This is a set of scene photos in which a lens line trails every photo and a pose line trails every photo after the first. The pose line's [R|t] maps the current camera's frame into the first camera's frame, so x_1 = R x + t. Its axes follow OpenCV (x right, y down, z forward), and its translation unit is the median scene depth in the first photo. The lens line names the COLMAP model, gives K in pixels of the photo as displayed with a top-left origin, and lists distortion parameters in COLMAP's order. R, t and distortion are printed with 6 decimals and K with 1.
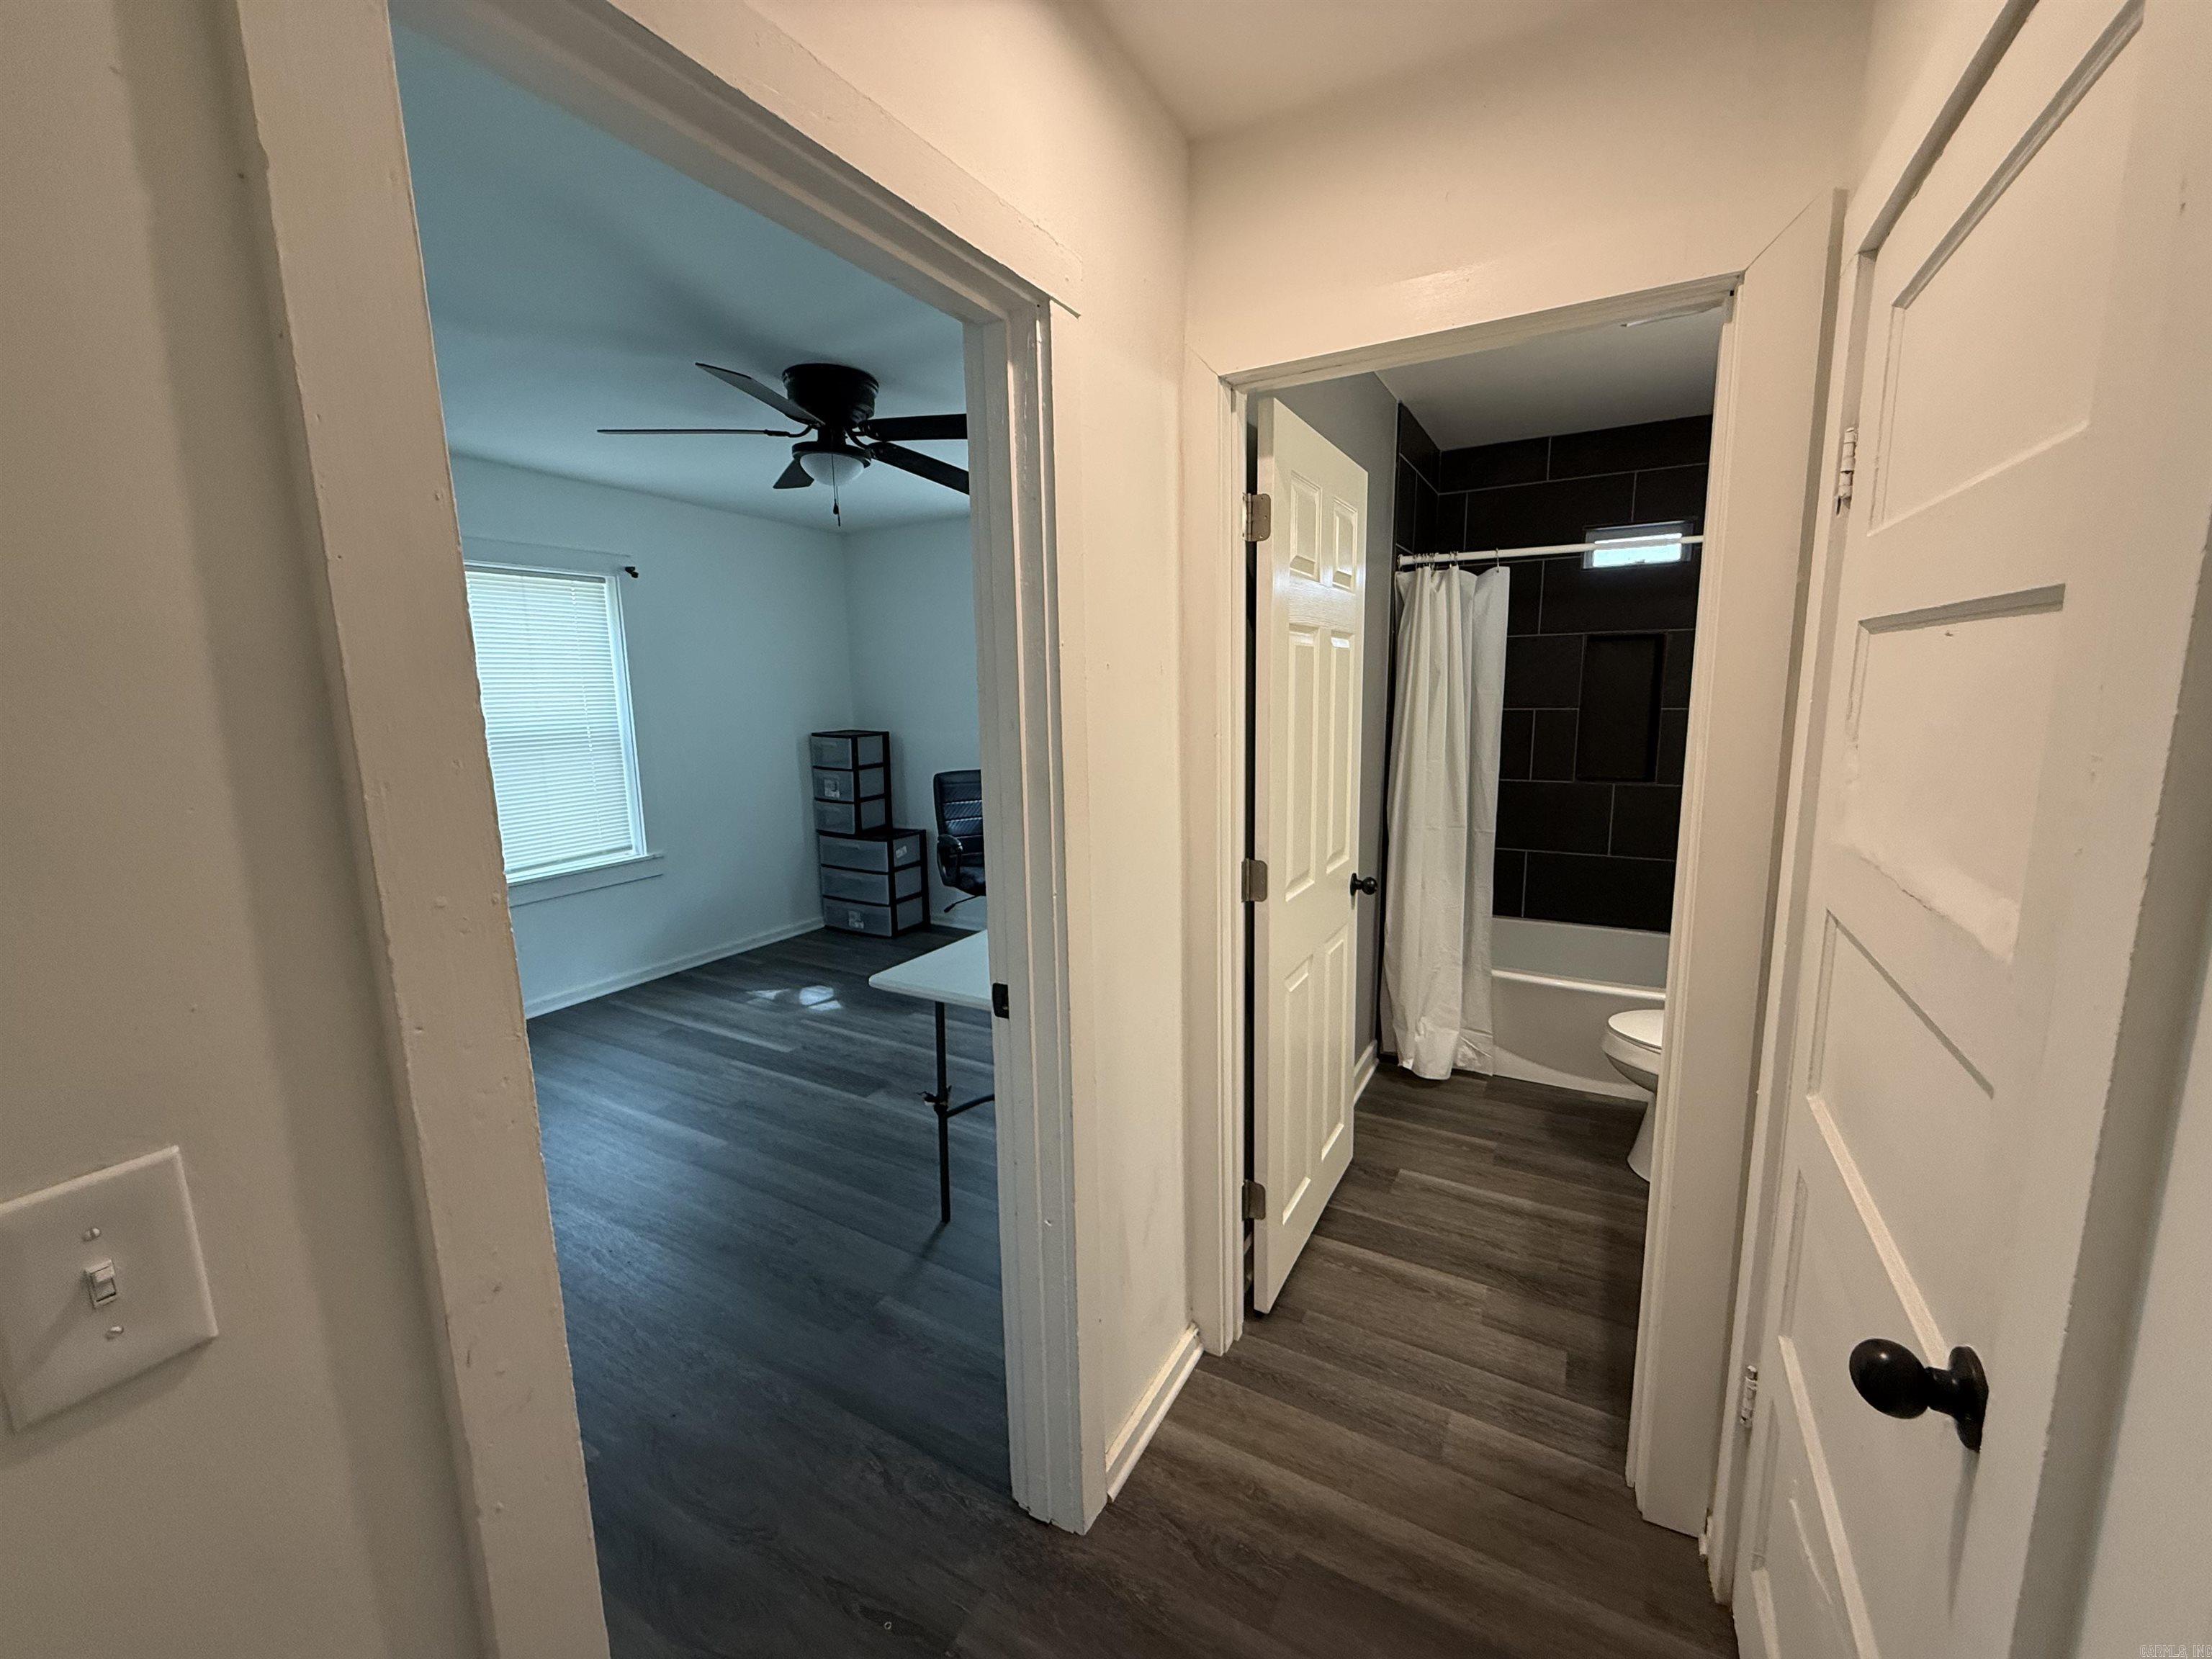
lens RADIAL K [[880.6, 0, 1106.0], [0, 880.6, 829.5], [0, 0, 1]] dist [-0.007664, -0.000189]
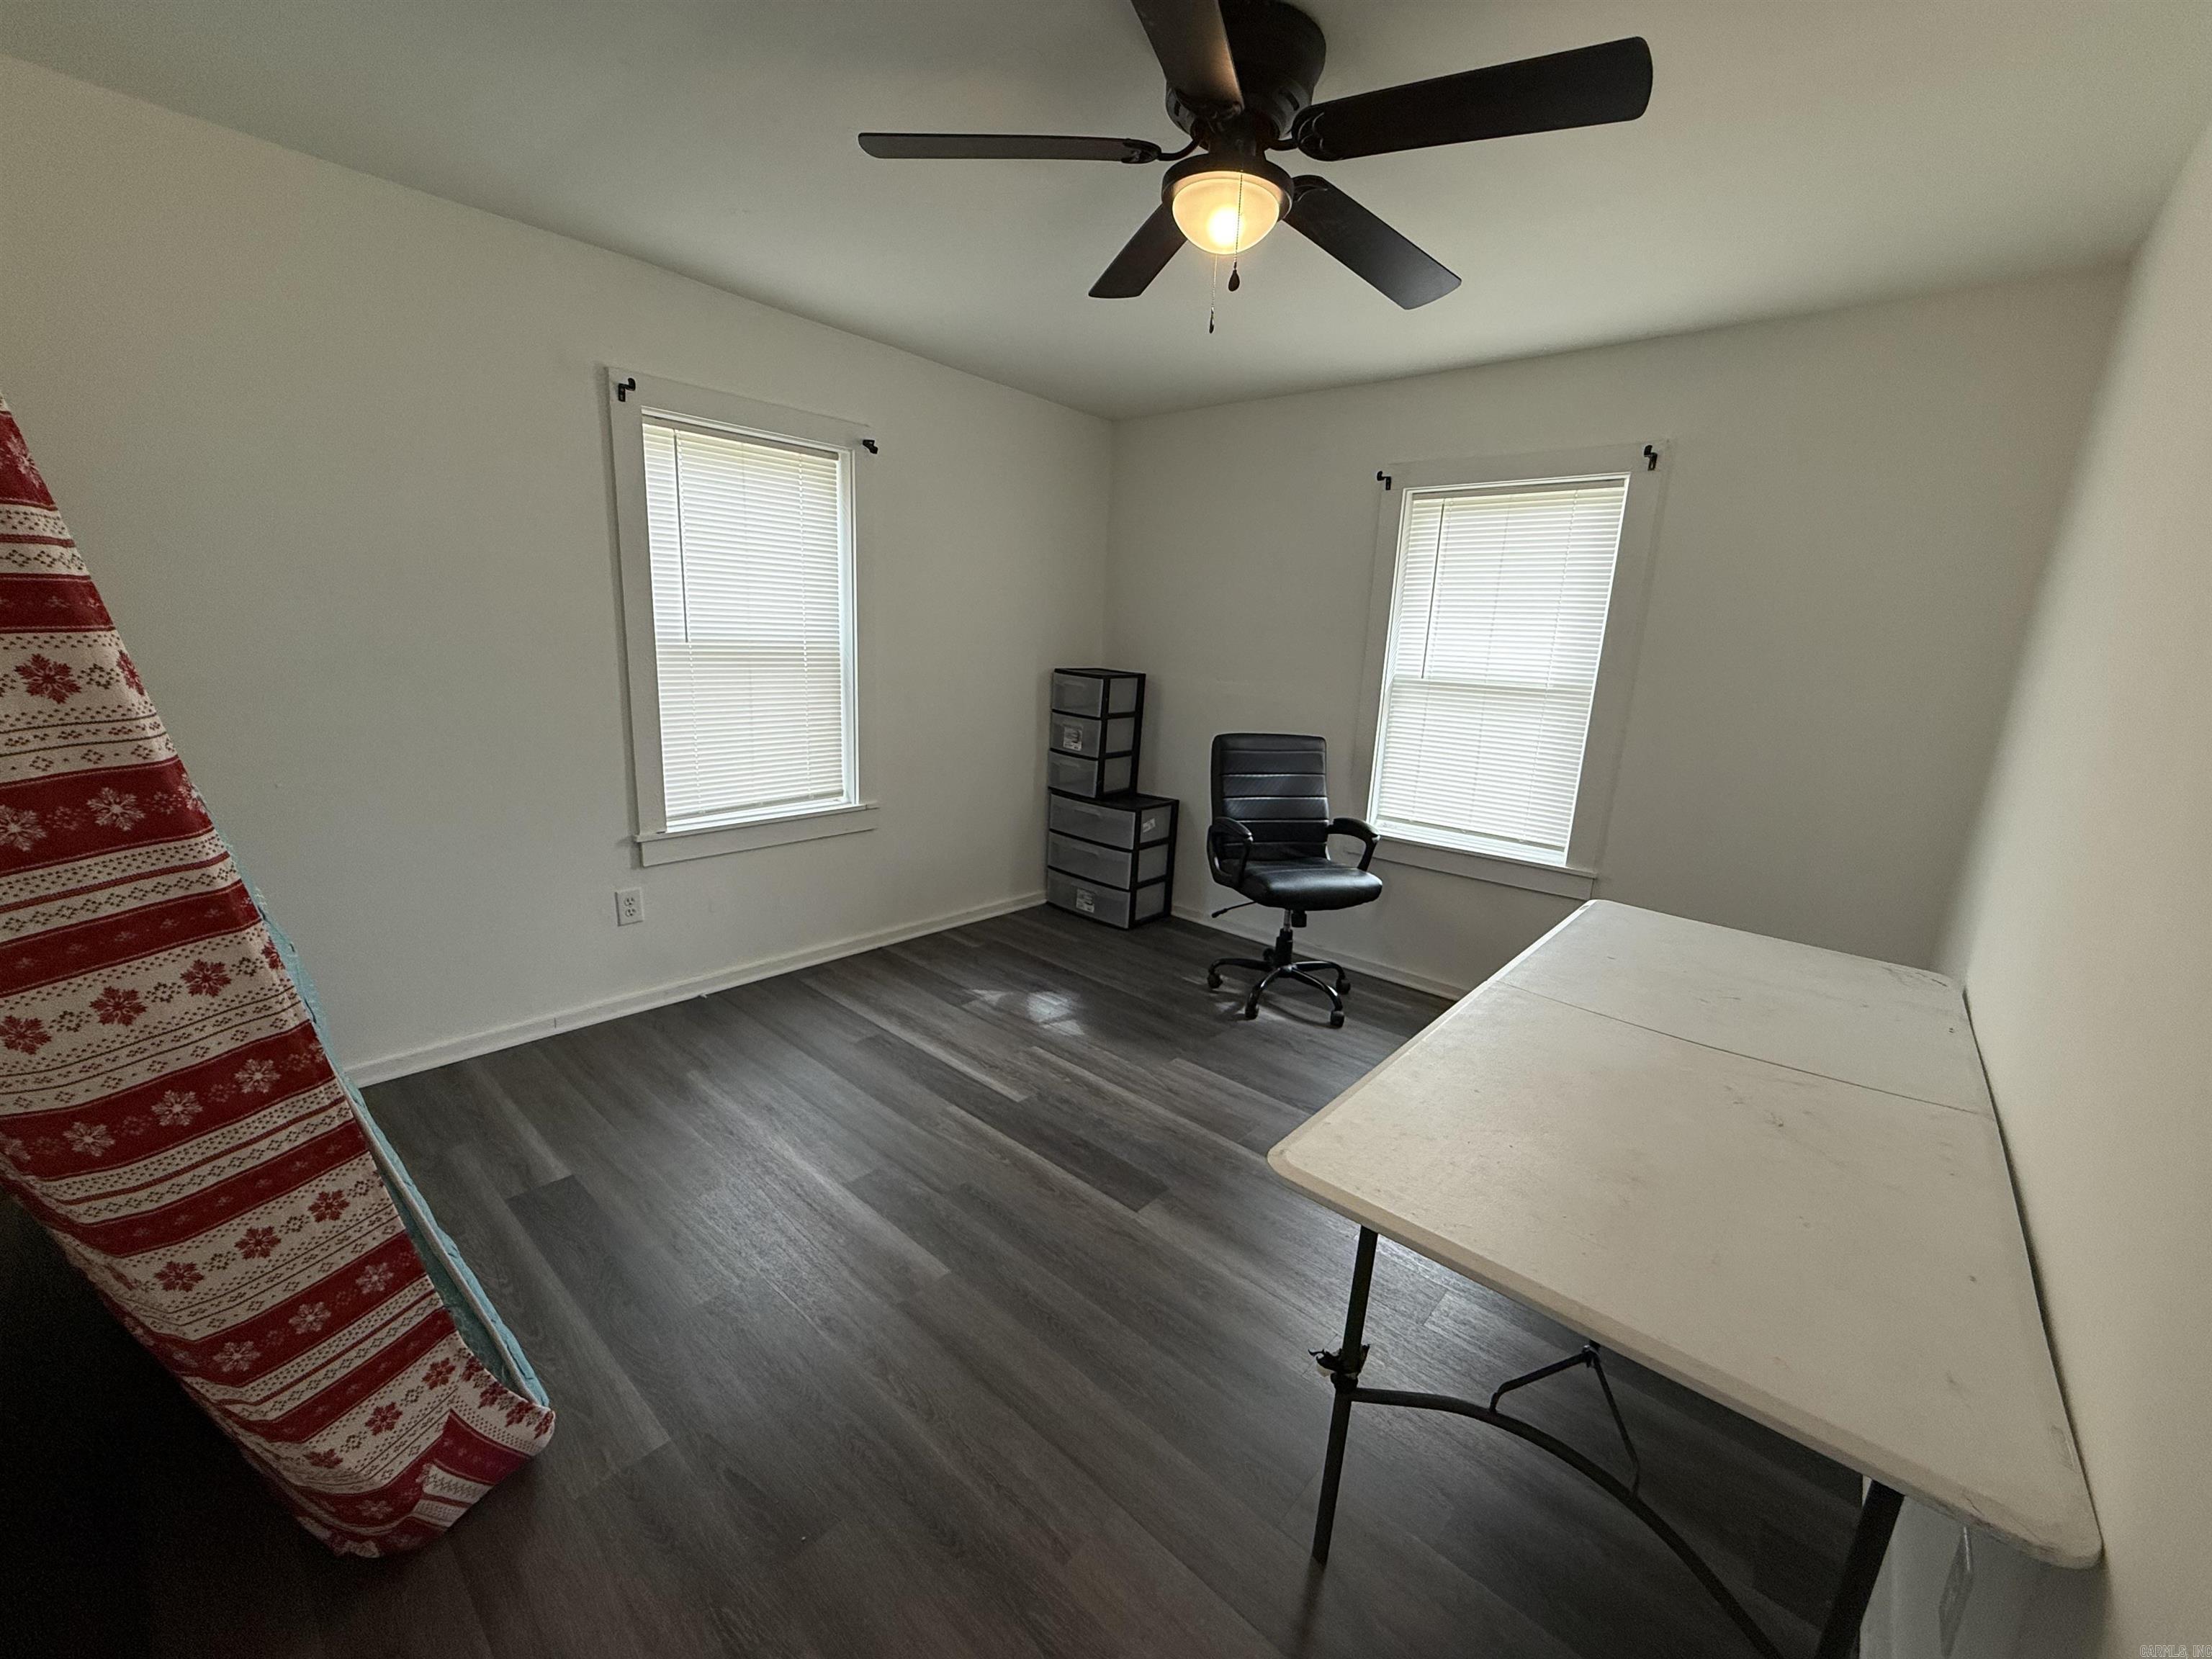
lens RADIAL K [[880.6, 0, 1106.0], [0, 880.6, 829.5], [0, 0, 1]] dist [-0.007664, -0.000189]
pose [[0.976465, 0.107767, -0.186820, -0.144949], [-0.096704, 0.993030, 0.067379, -0.025657], [0.192779, -0.047727, 0.980081, 0.244557]]
